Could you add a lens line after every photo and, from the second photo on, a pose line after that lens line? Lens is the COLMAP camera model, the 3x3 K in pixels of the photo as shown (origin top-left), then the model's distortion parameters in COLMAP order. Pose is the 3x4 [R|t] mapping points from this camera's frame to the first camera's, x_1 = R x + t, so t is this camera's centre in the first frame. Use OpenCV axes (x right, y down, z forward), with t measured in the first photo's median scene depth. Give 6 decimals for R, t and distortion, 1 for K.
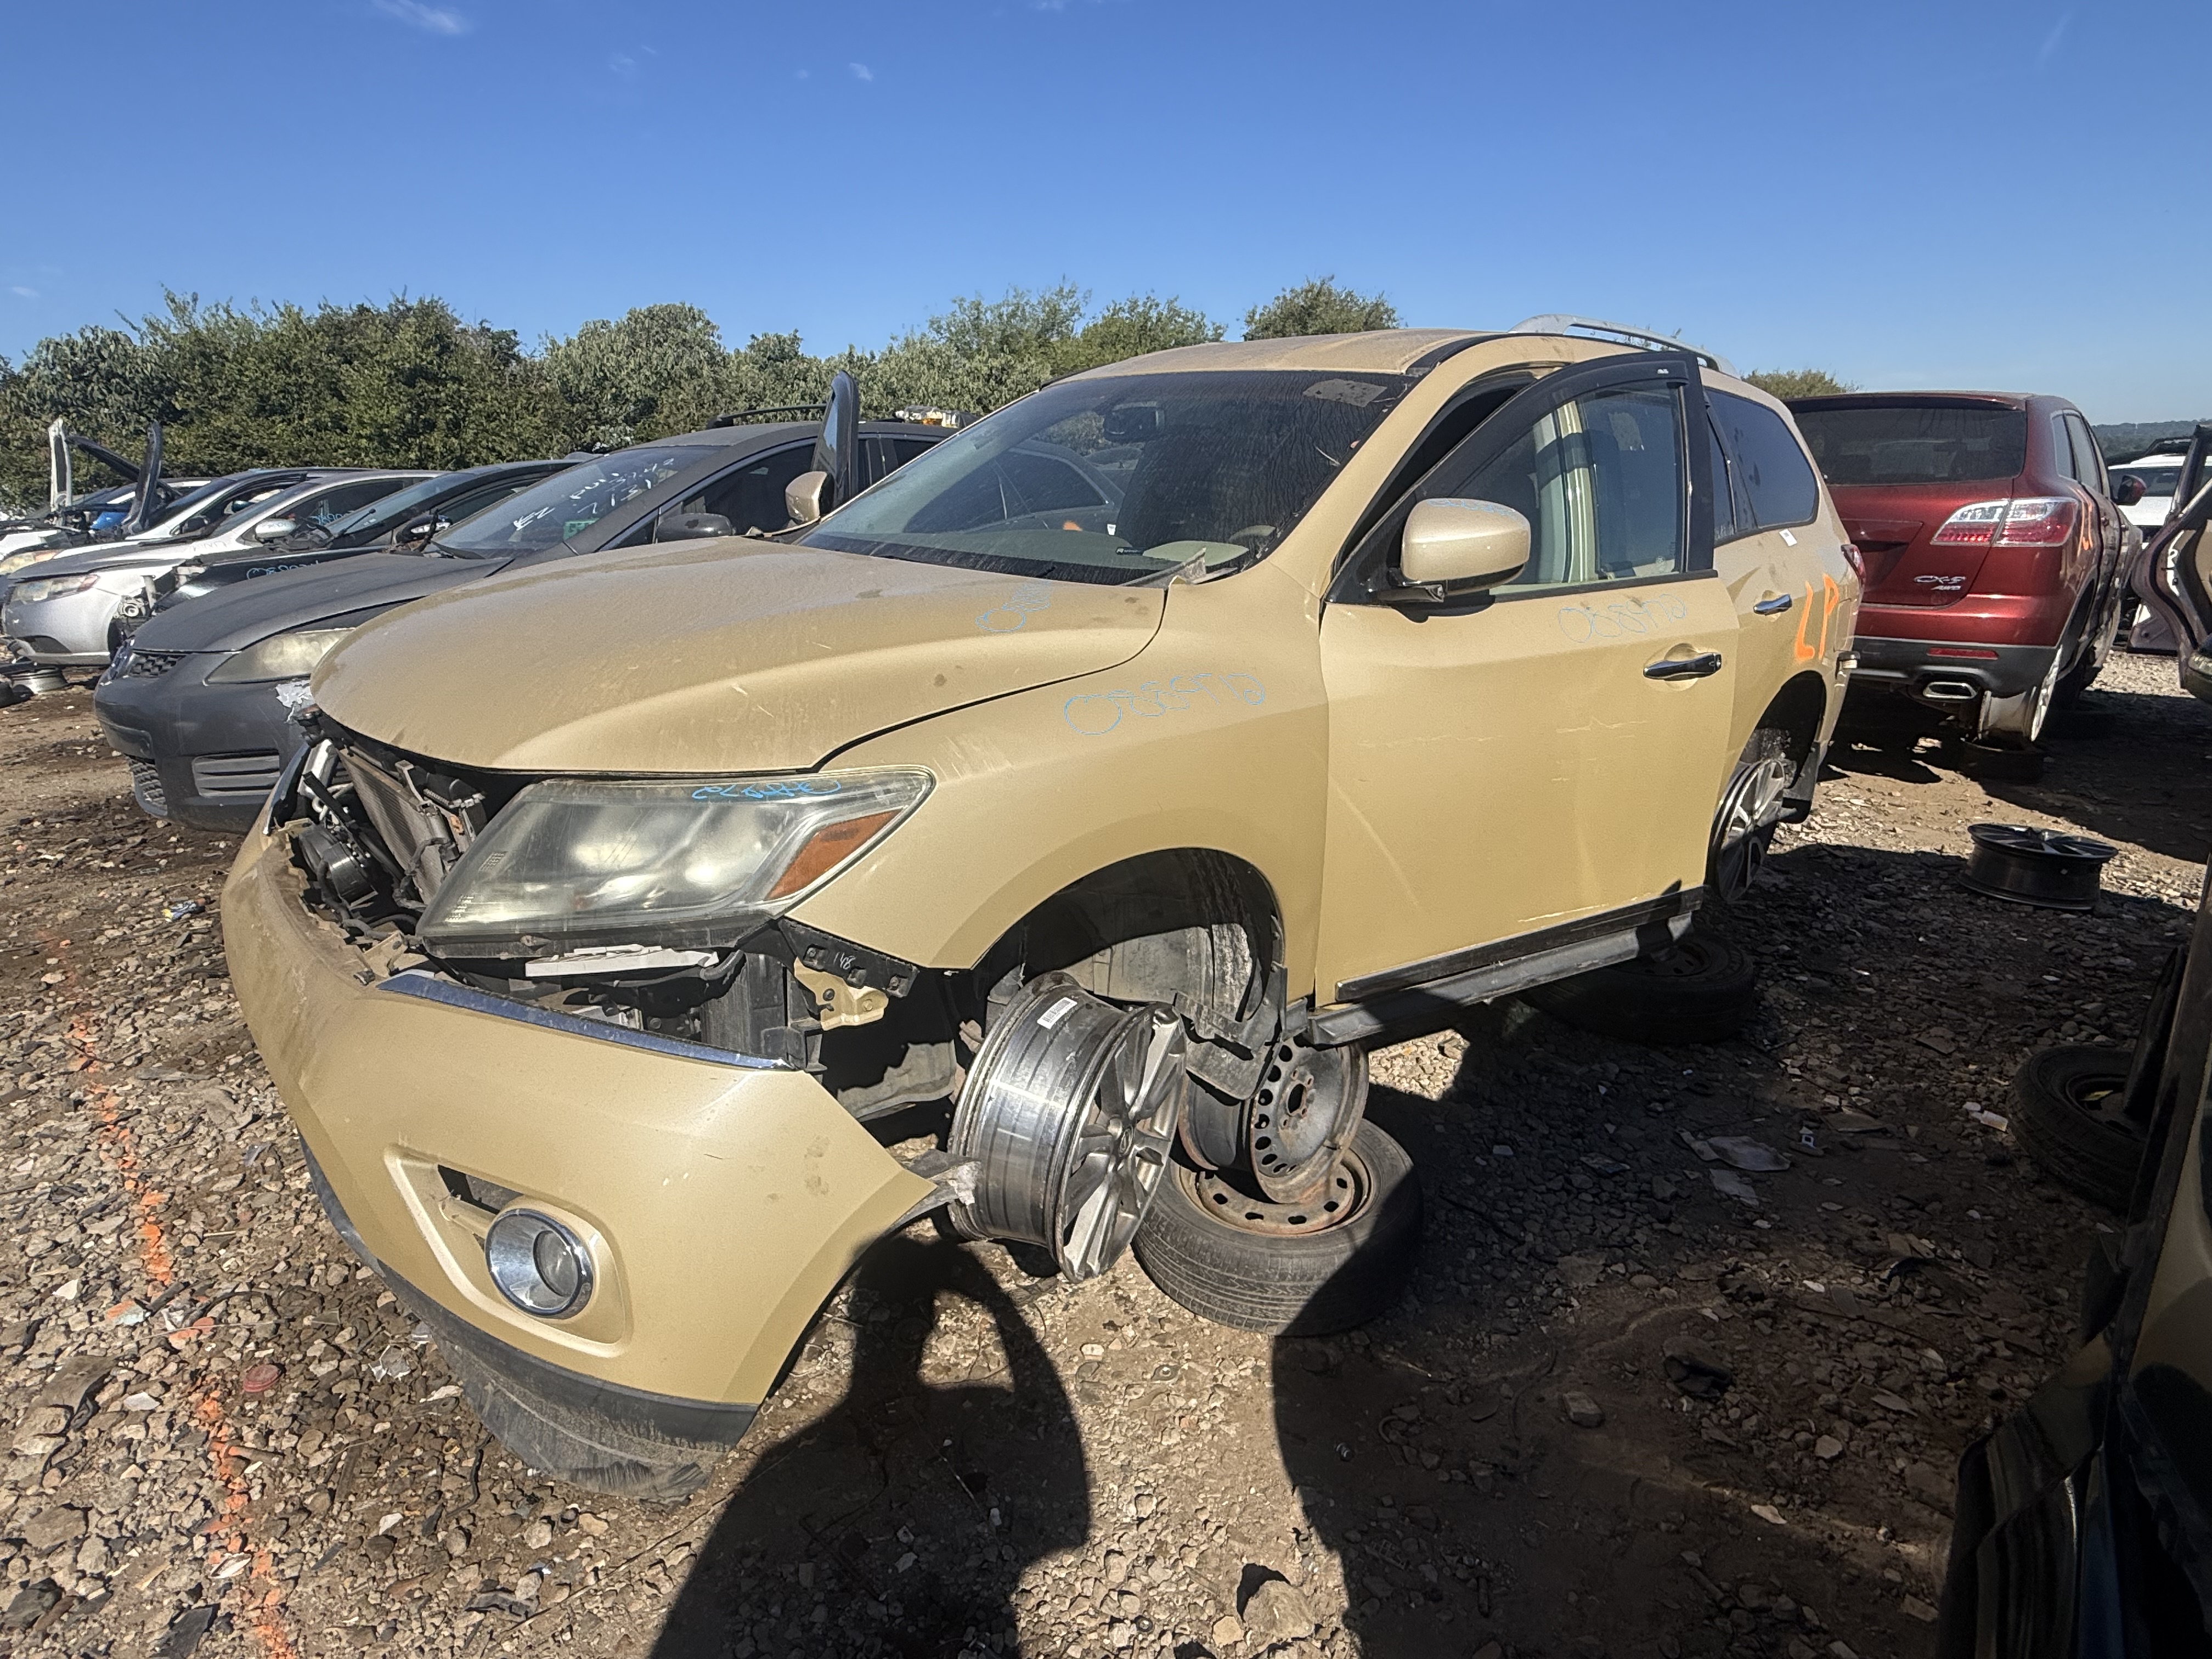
lens RADIAL K [[1167.0, 0, 1099.5], [0, 1167.0, 828.1], [0, 0, 1]] dist [0.001877, -0.001557]
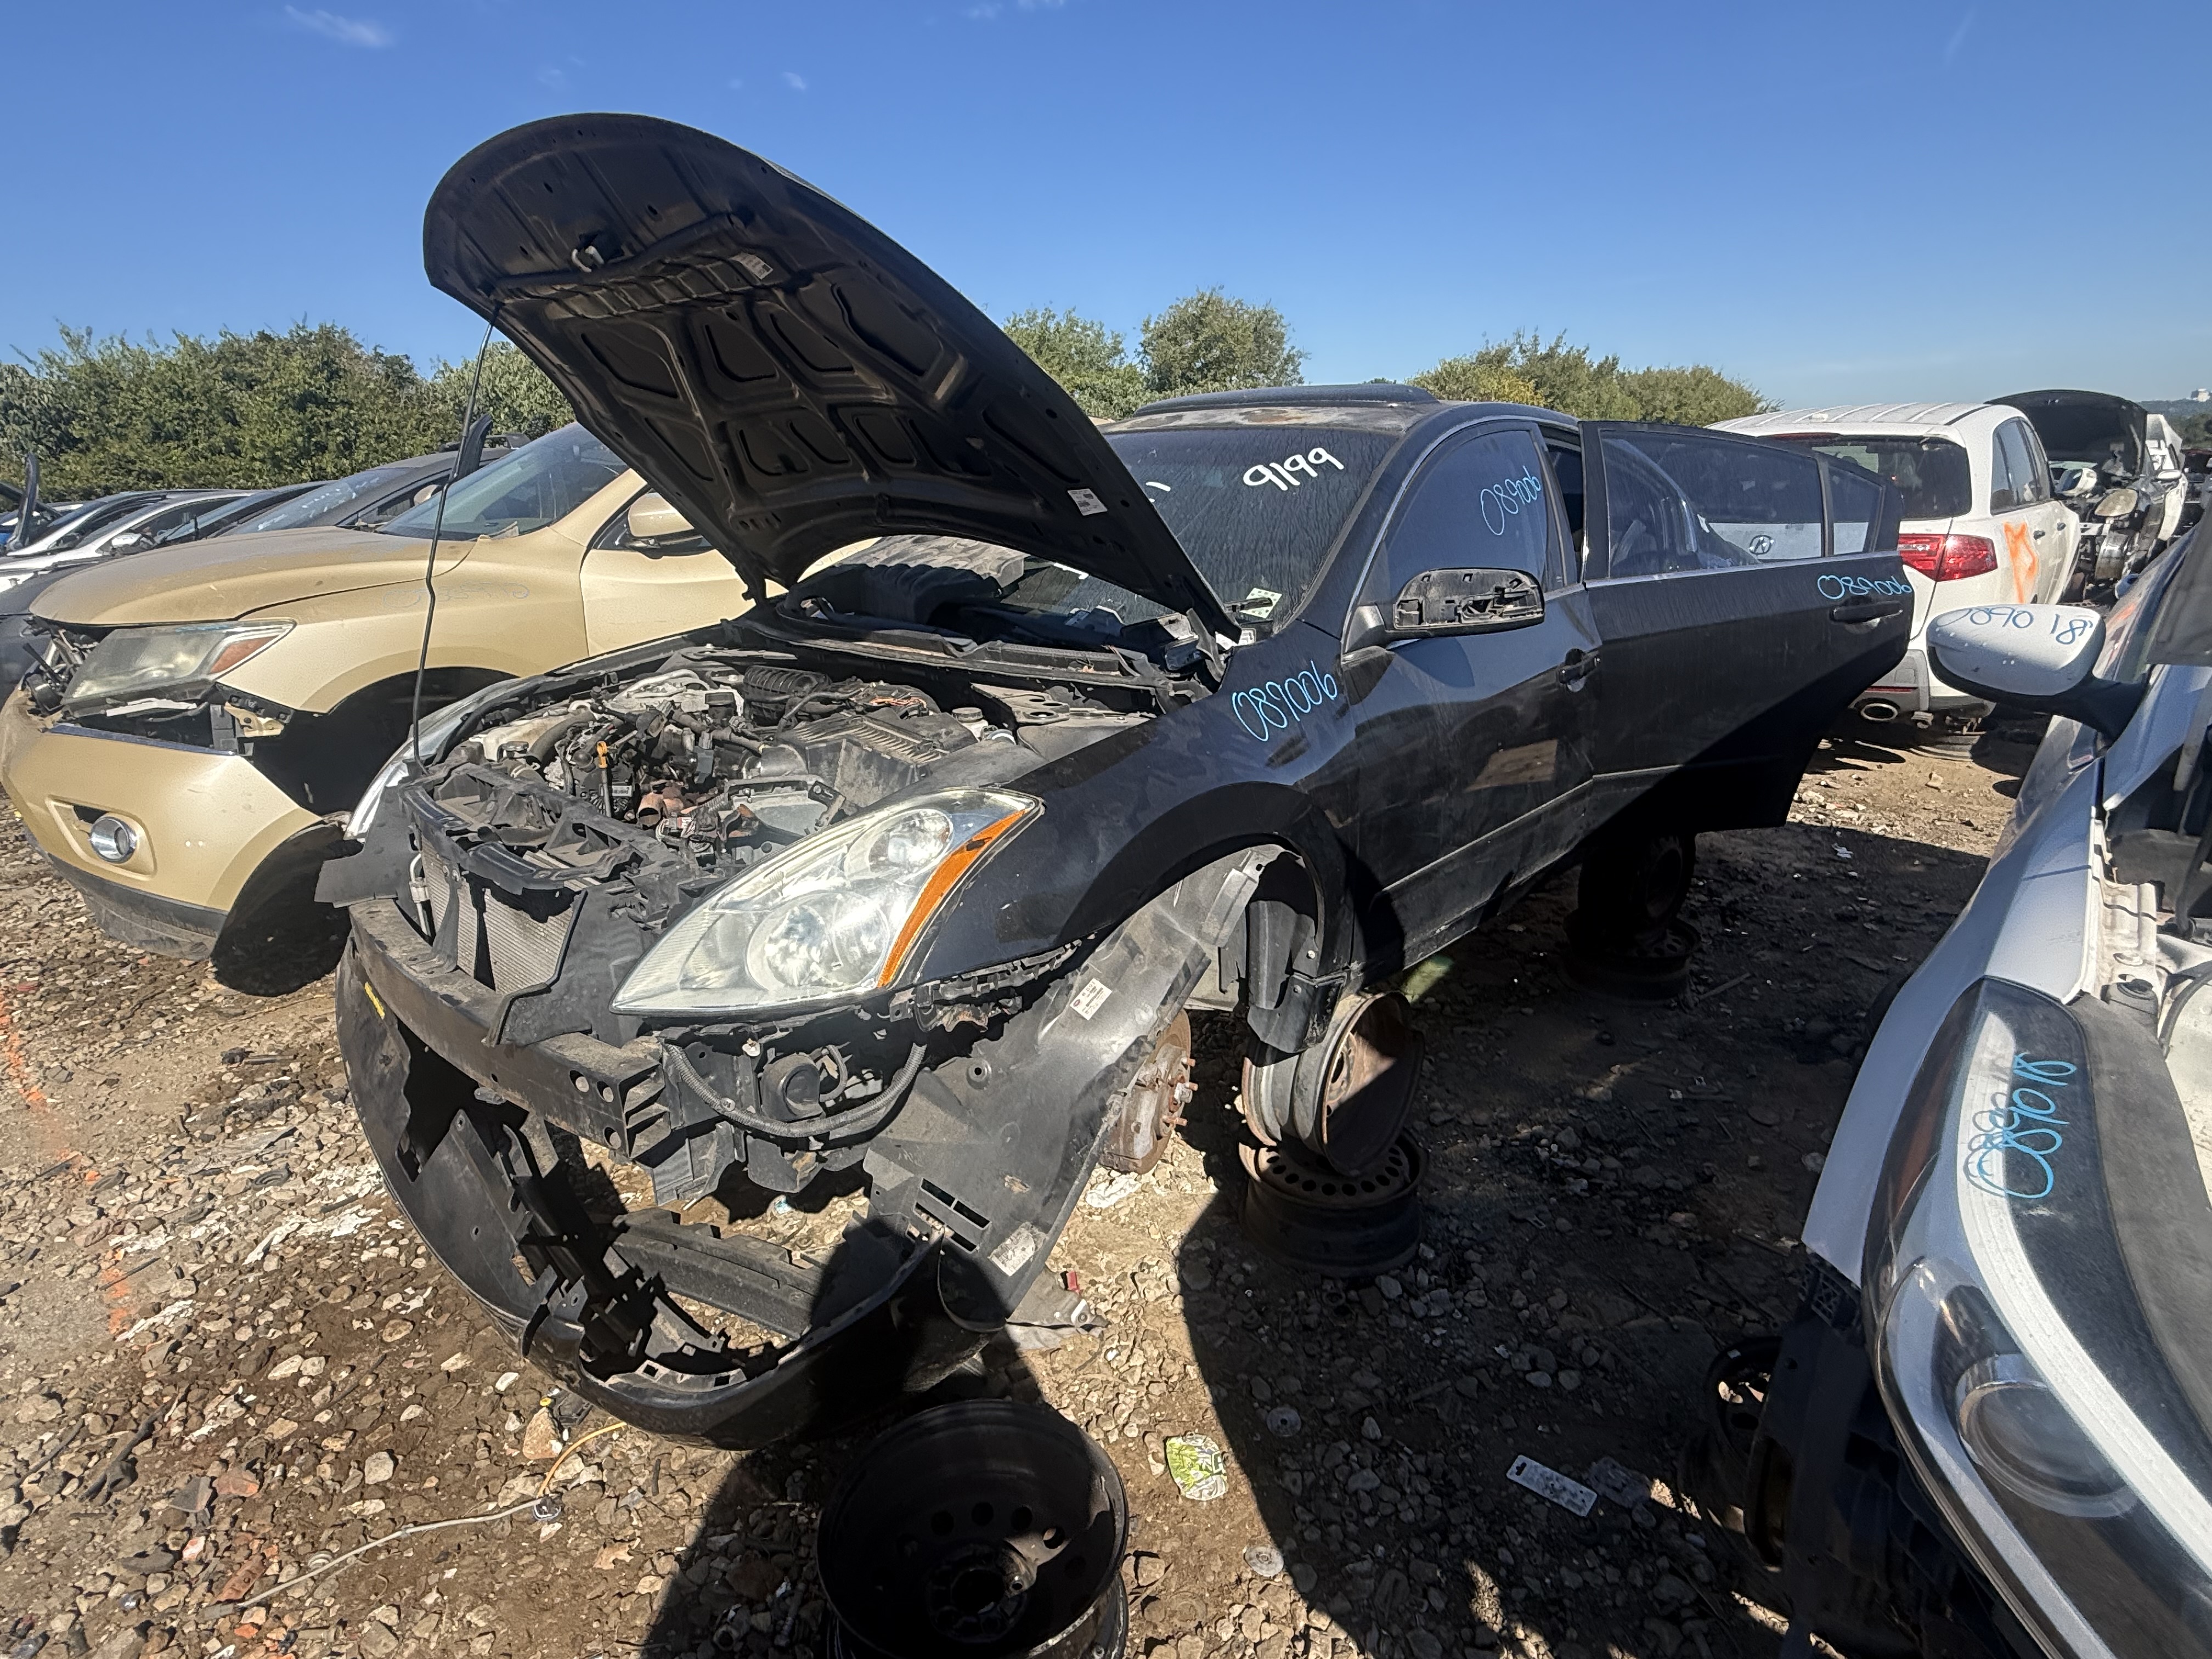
lens RADIAL K [[1167.0, 0, 1112.6], [0, 1167.0, 830.0], [0, 0, 1]] dist [0.001877, -0.001557]
pose [[0.998652, -0.033483, 0.039658, 0.093970], [0.033547, 0.999437, -0.000946, 0.029070], [-0.039604, 0.002275, 0.999213, -0.092124]]
